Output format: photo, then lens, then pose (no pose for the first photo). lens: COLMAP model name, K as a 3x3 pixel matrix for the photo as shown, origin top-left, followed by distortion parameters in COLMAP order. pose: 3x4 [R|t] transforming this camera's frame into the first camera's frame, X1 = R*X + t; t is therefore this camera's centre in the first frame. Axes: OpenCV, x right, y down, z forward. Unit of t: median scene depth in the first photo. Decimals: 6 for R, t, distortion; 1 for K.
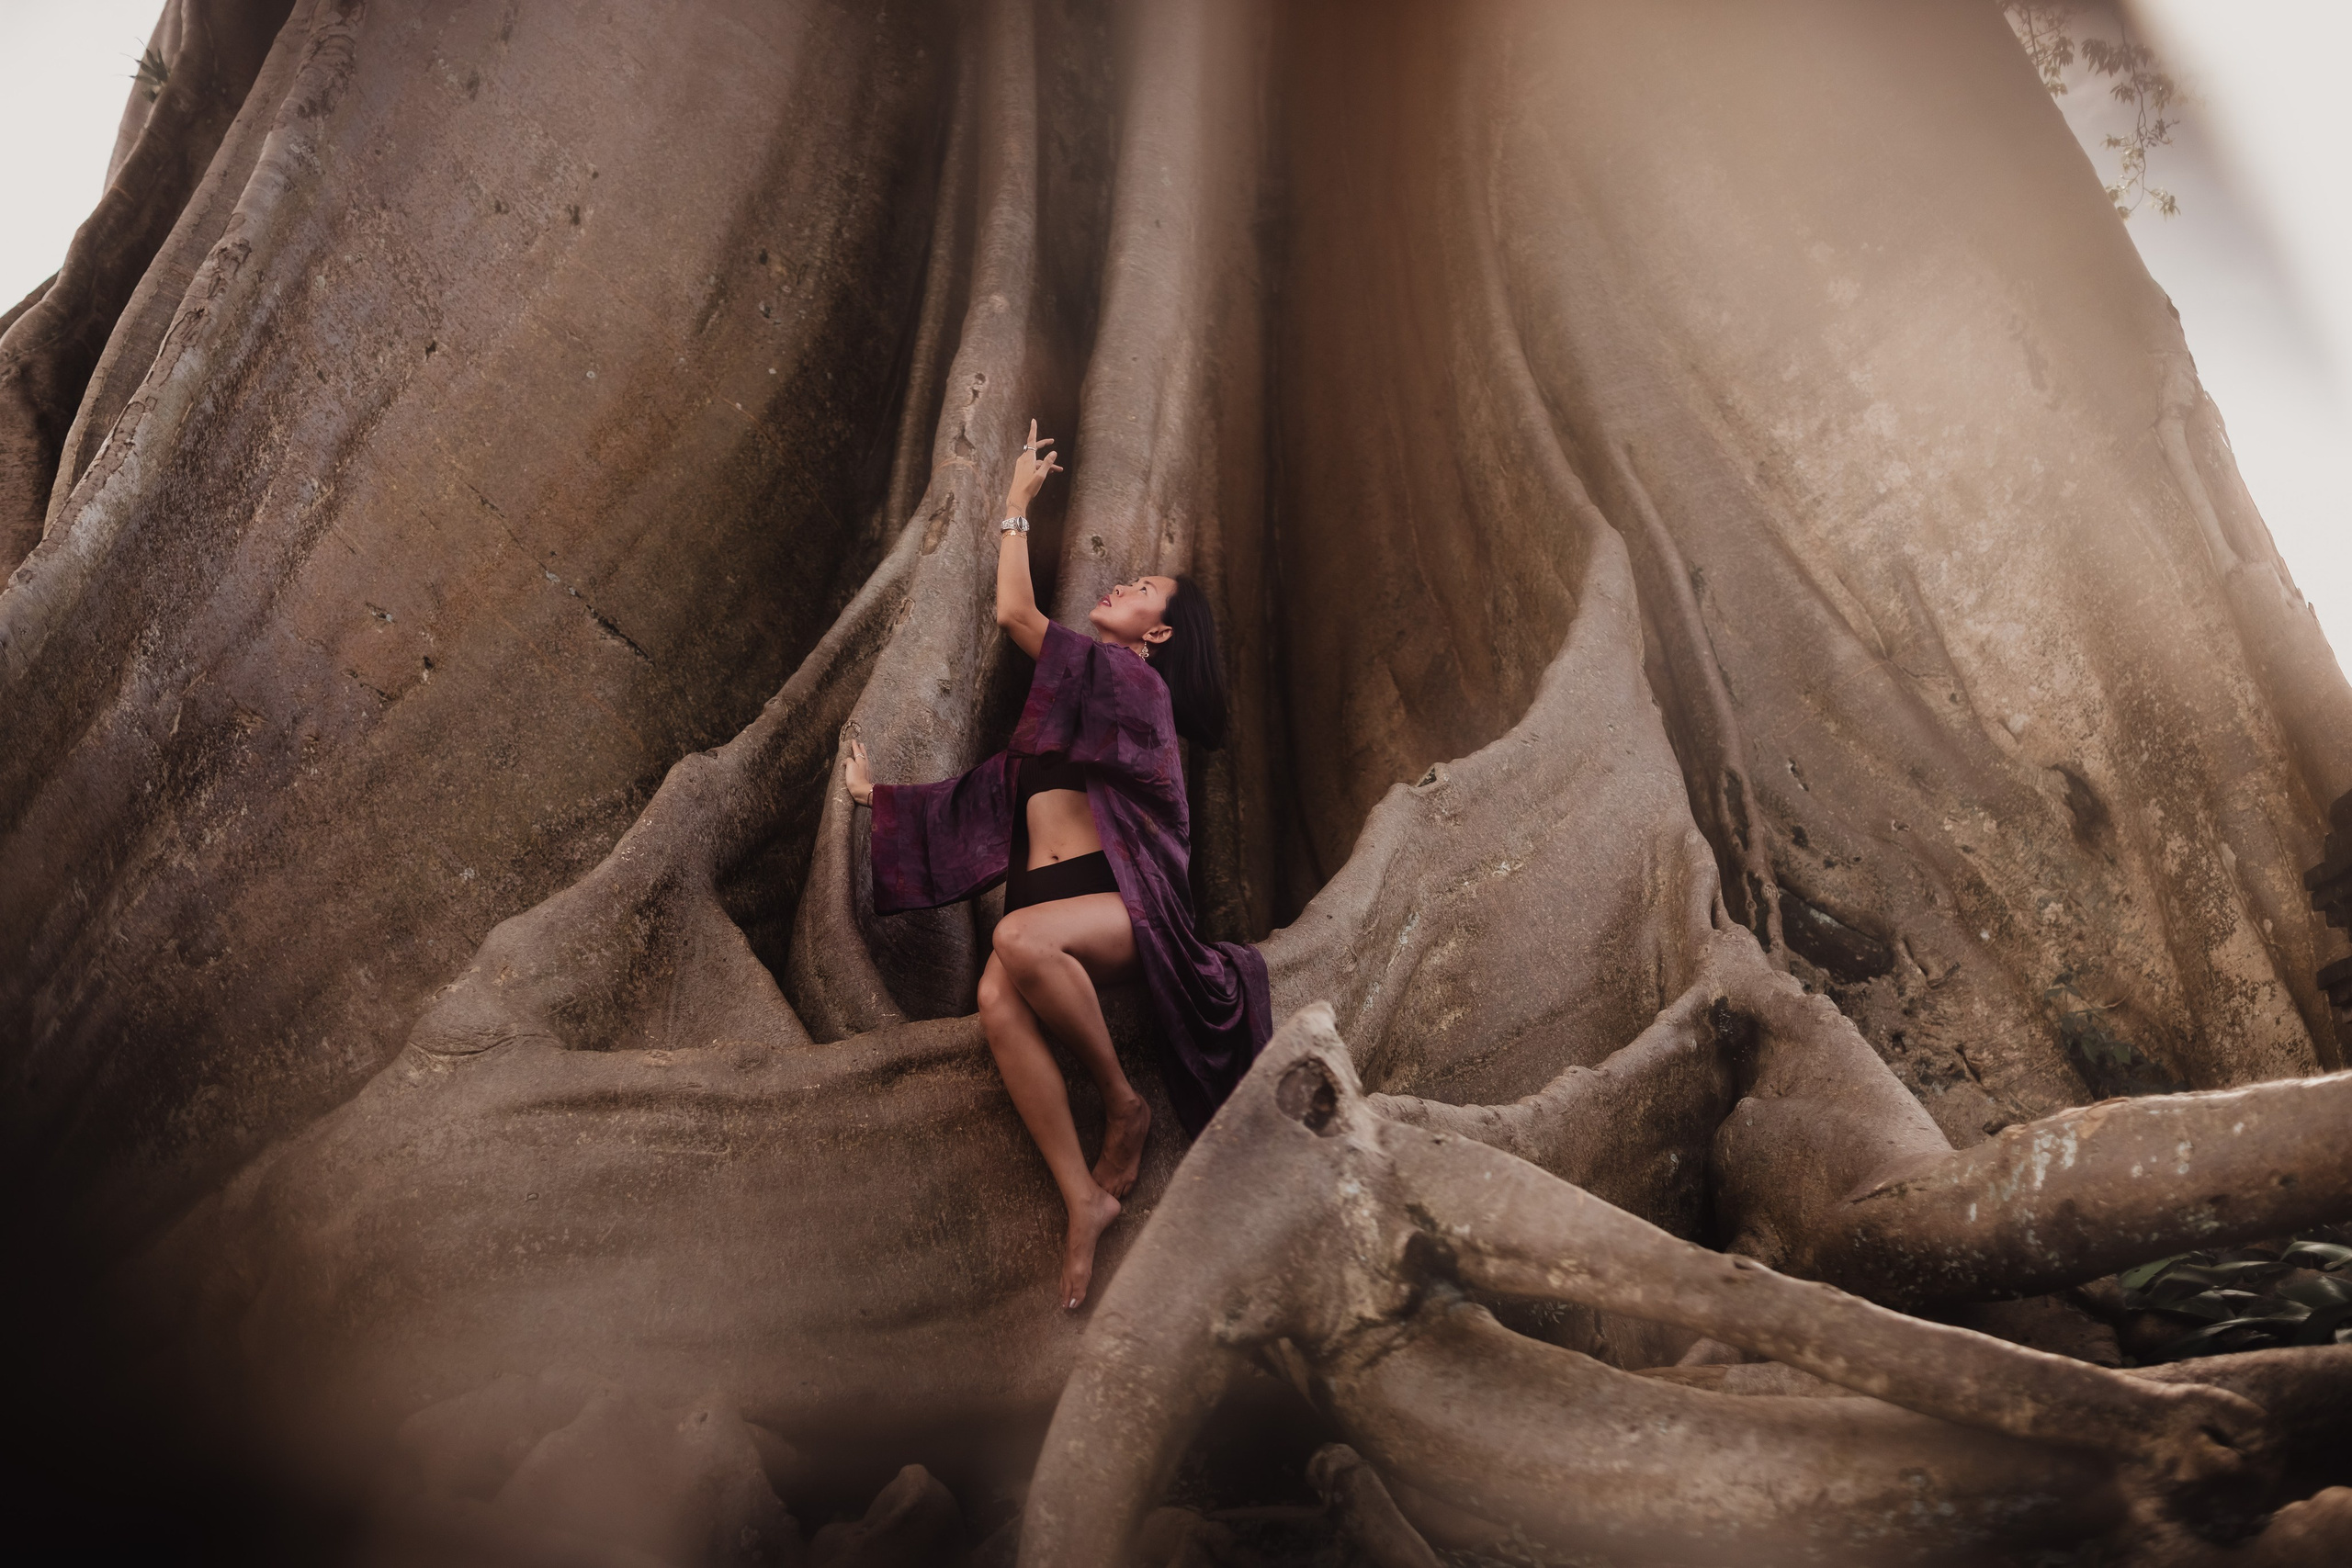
lens RADIAL K [[3367.2, 0, 1181.7], [0, 3367.2, 759.1], [0, 0, 1]] dist [0.019321, -0.160997]
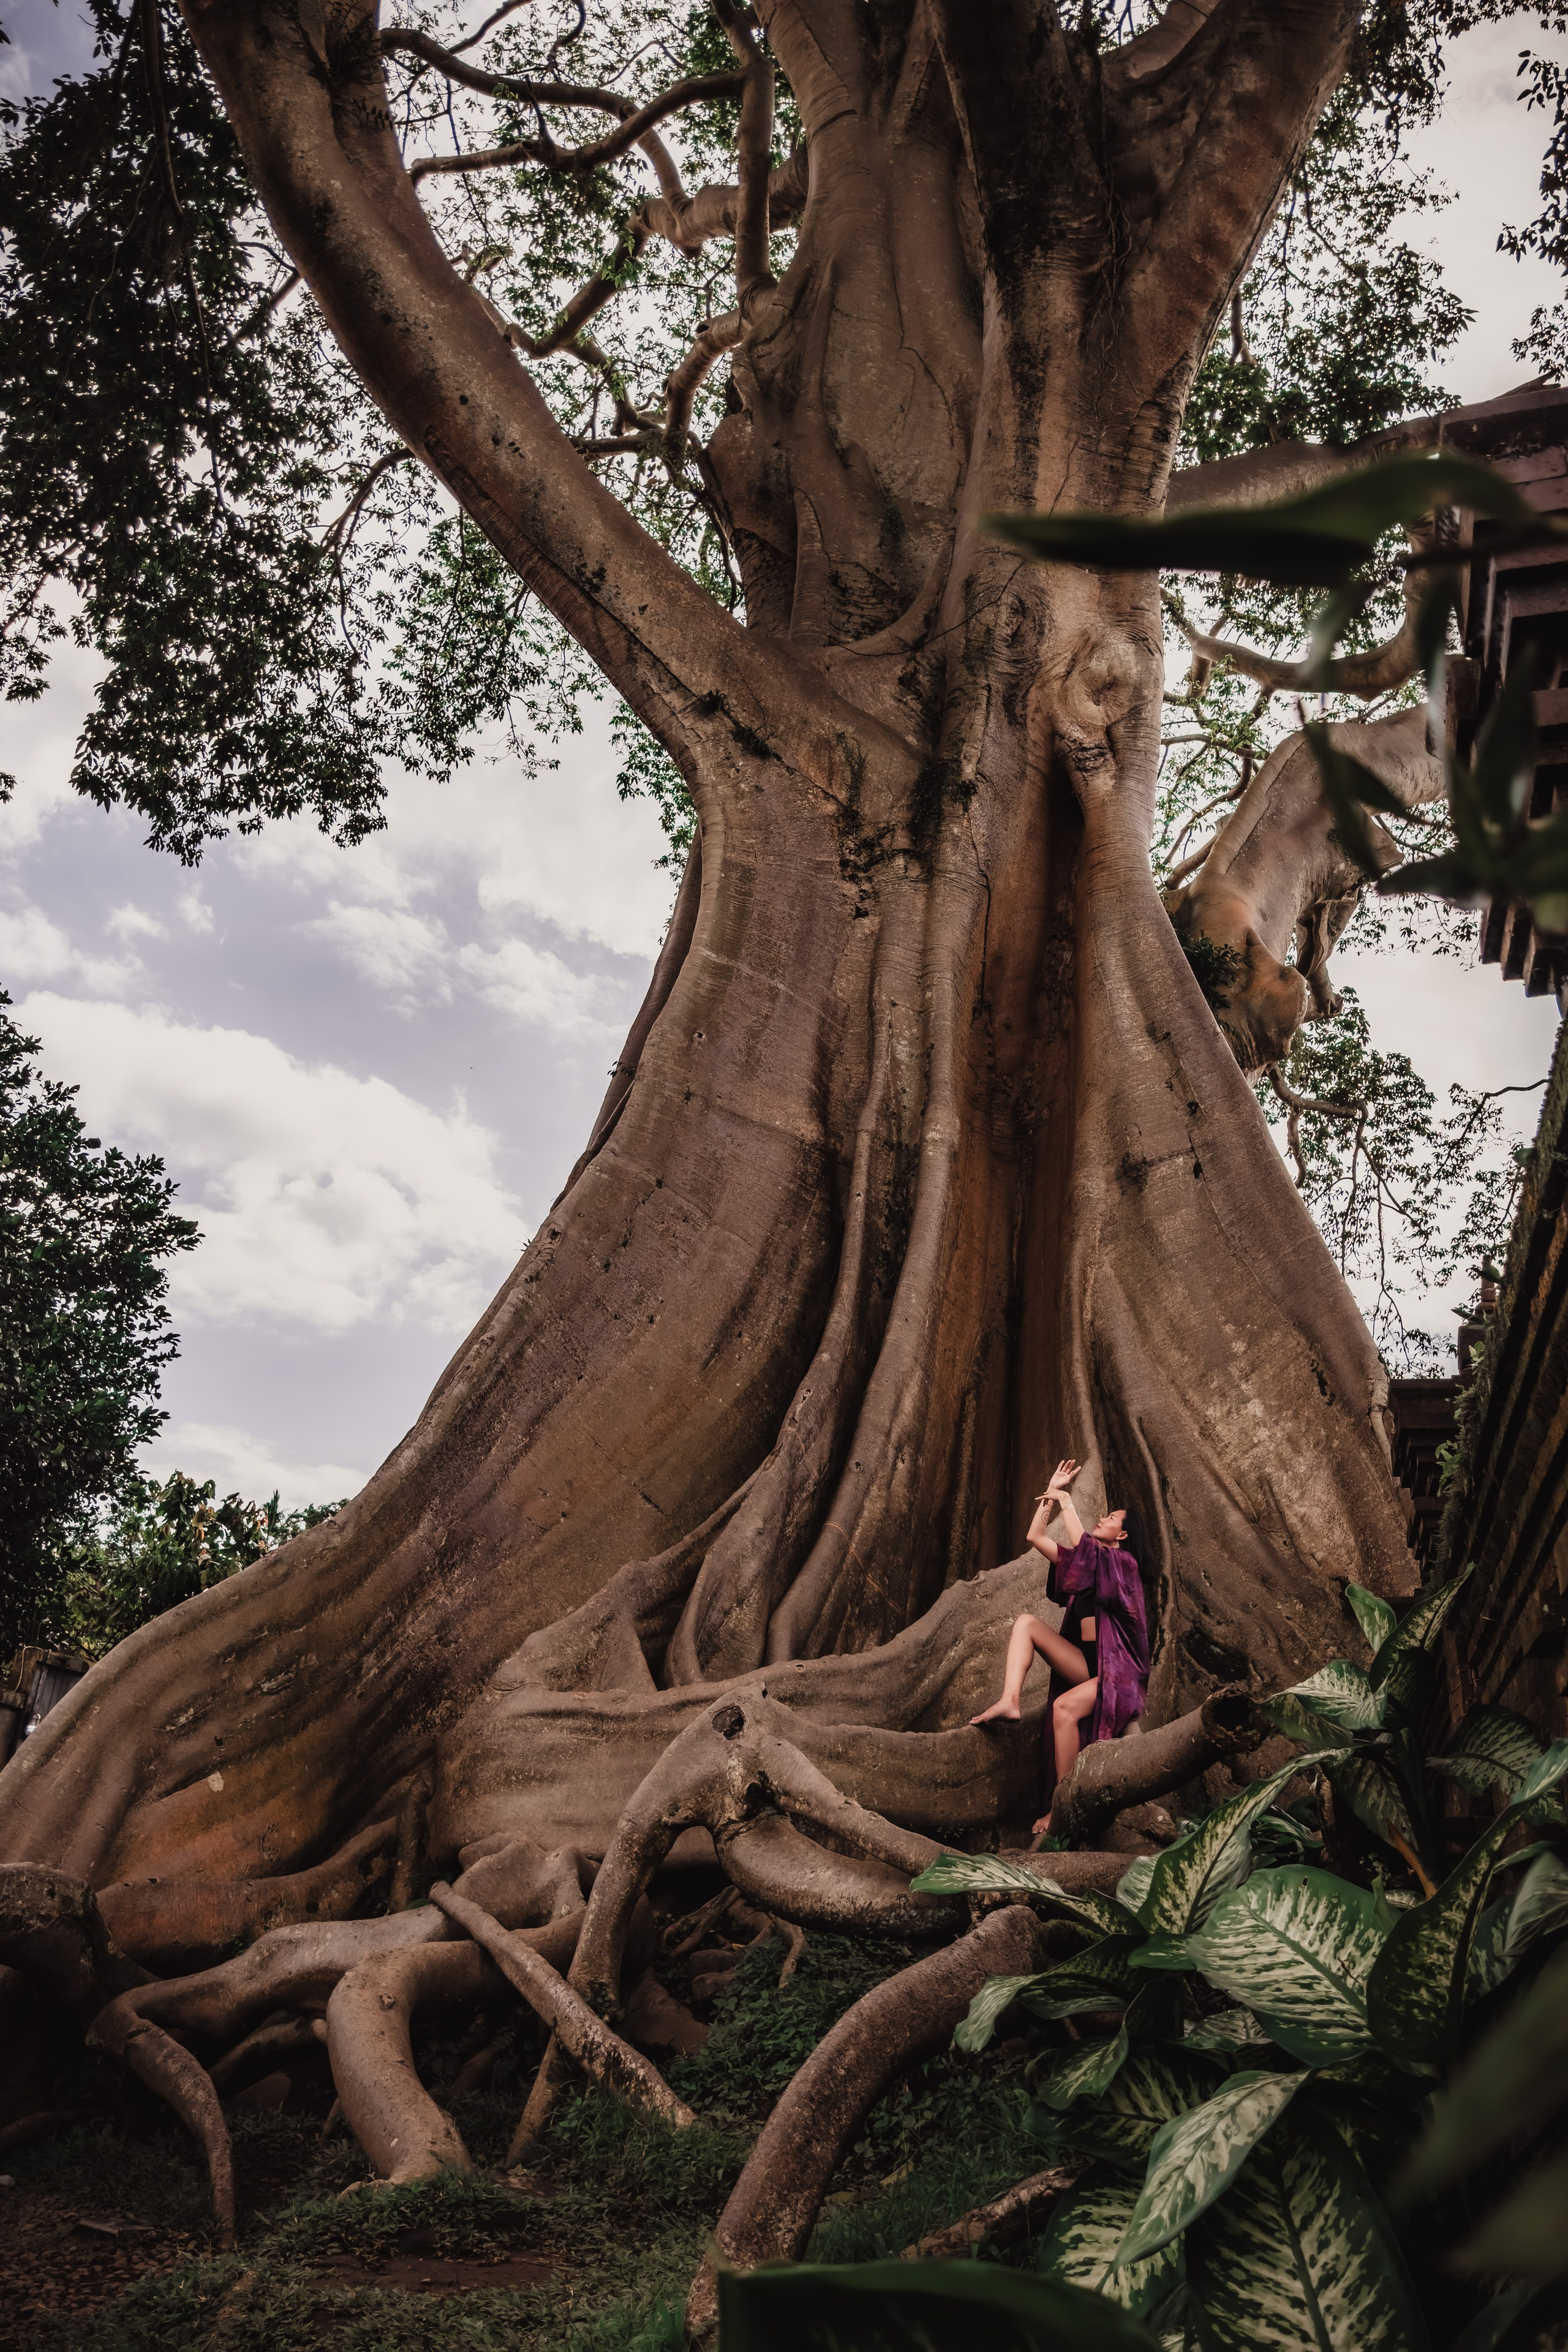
lens RADIAL K [[1710.1, 0, 872.4], [0, 1710.1, 1180.3], [0, 0, 1]] dist [0.068061, -0.155524]
pose [[0.979522, -0.018489, -0.200486, 0.222511], [-0.022914, 0.979068, -0.202240, -0.019133], [0.200028, 0.202693, 0.958595, -0.139167]]
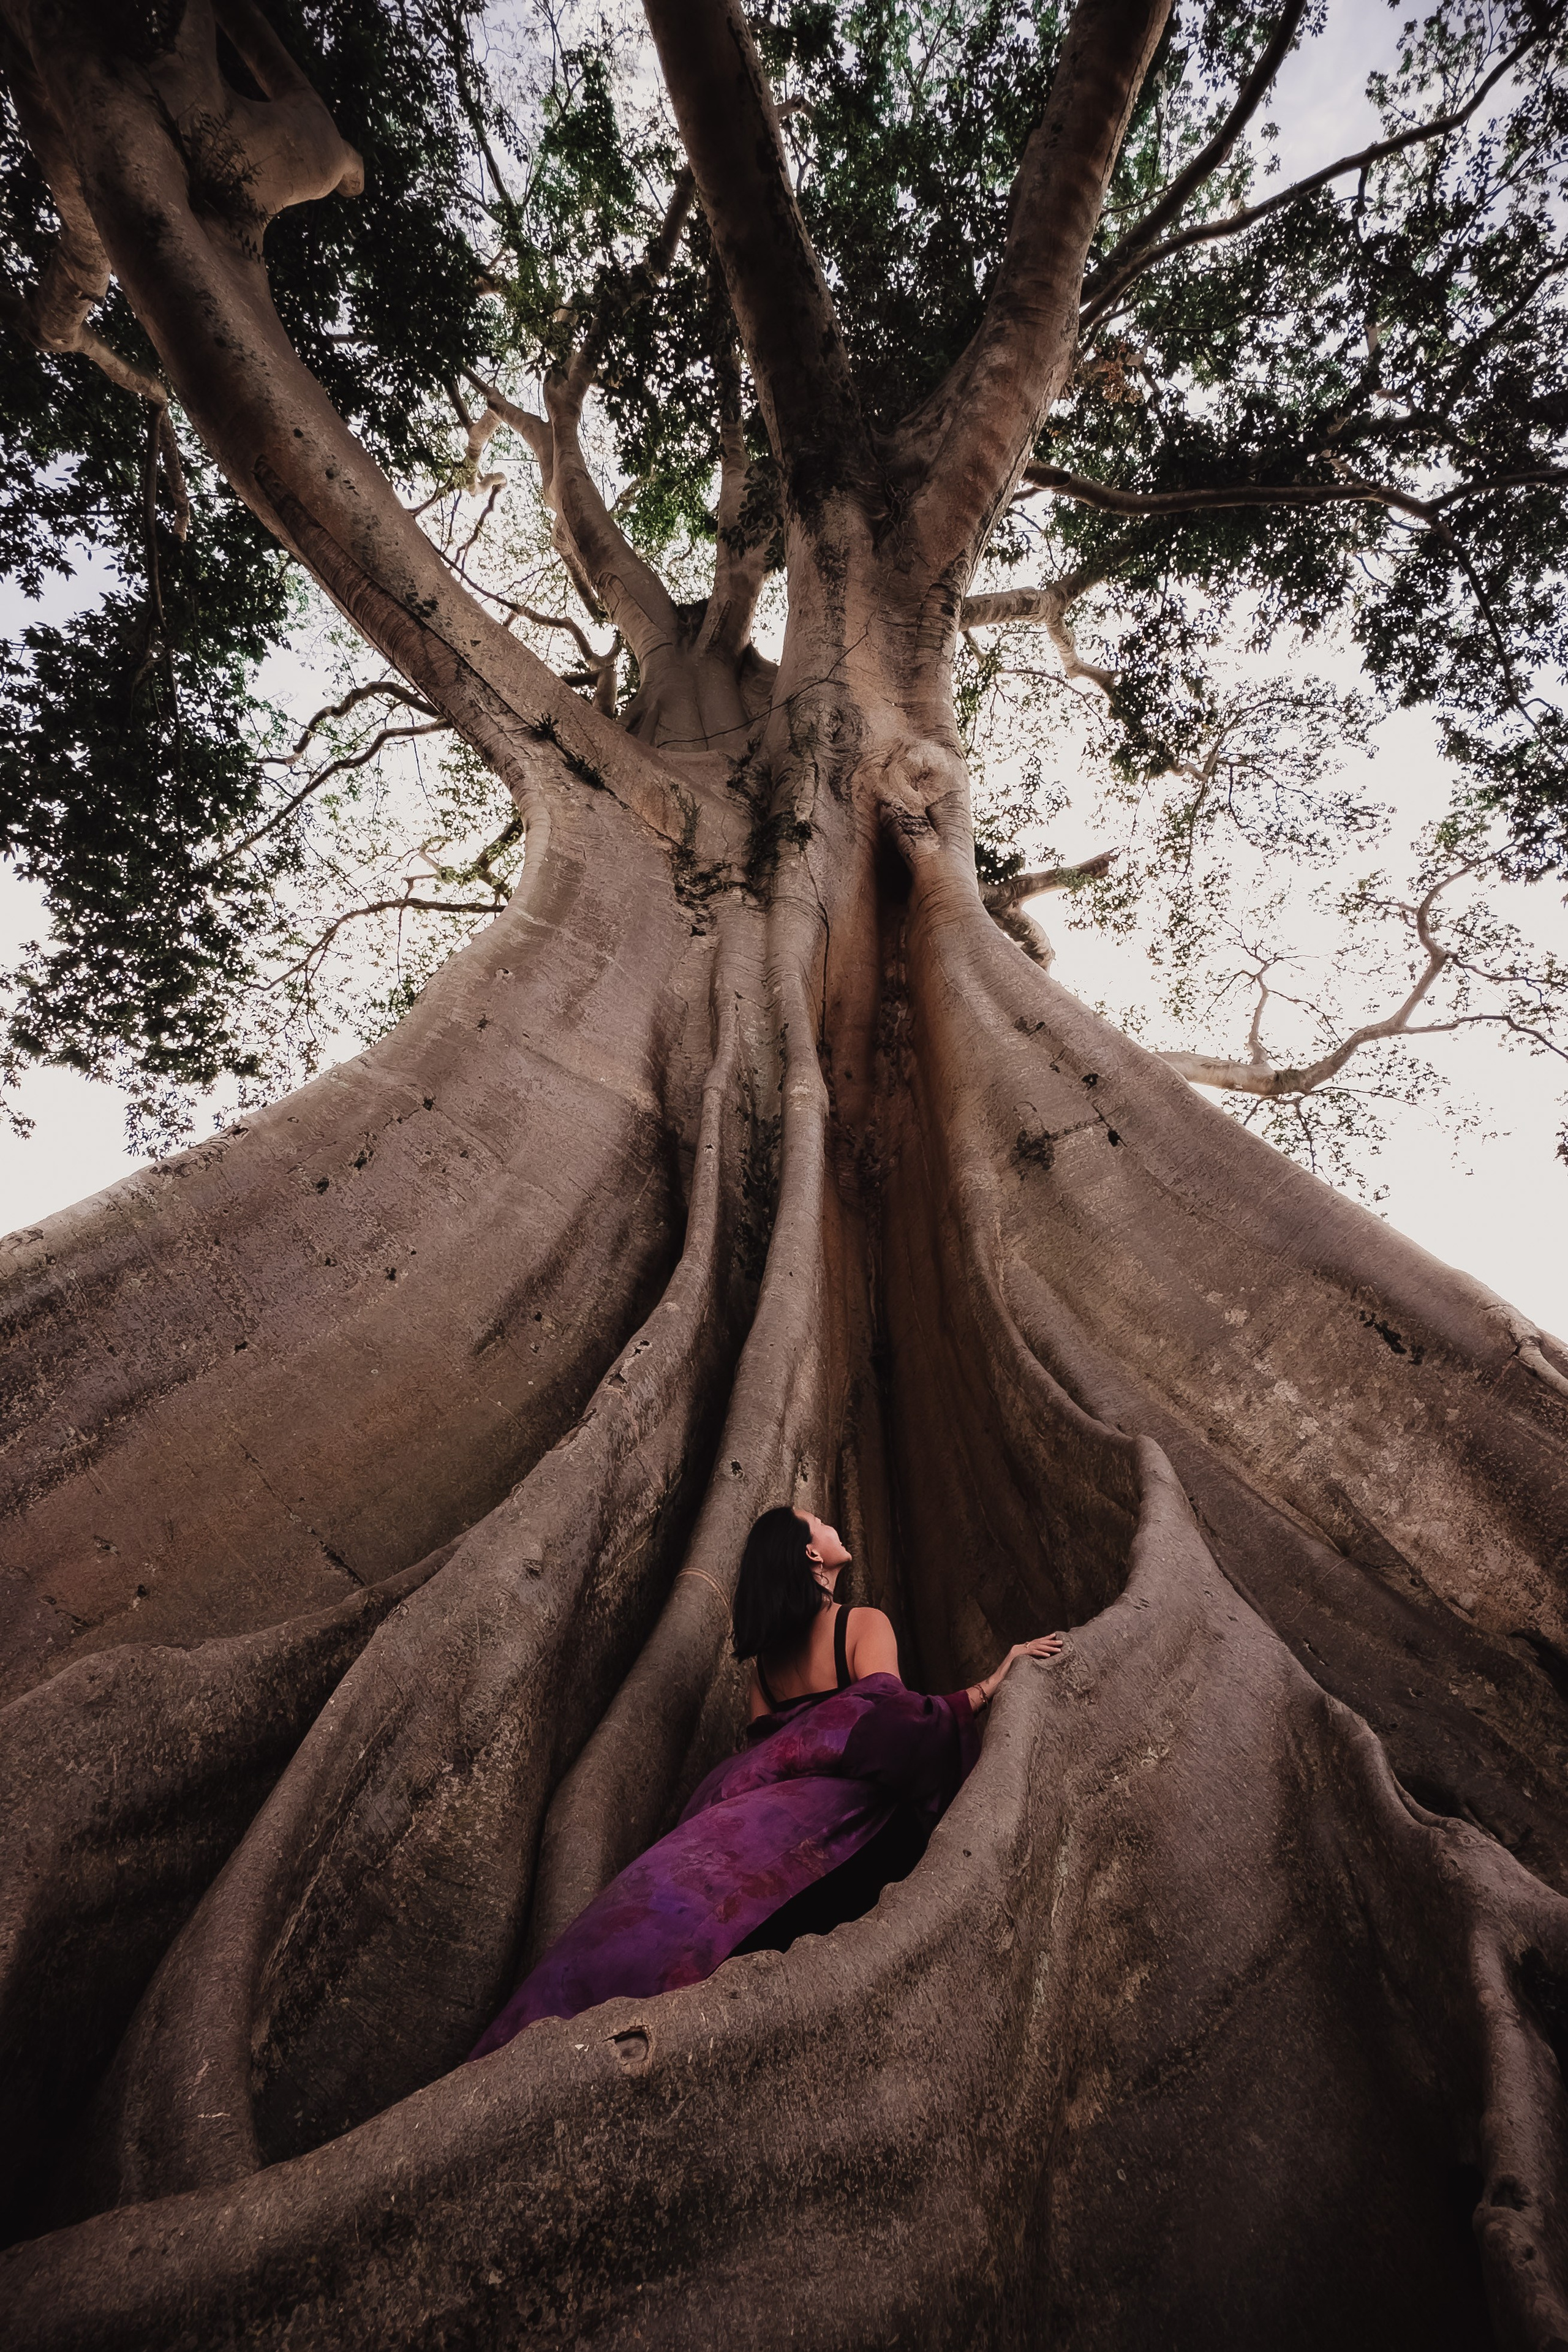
lens RADIAL K [[977.9, 0, 801.1], [0, 977.9, 1176.8], [0, 0, 1]] dist [-0.012951, 0.002353]
pose [[0.995239, -0.081341, -0.053696, 0.027481], [0.045687, 0.875981, -0.480177, 0.016404], [0.086094, 0.475438, 0.875527, 0.648545]]
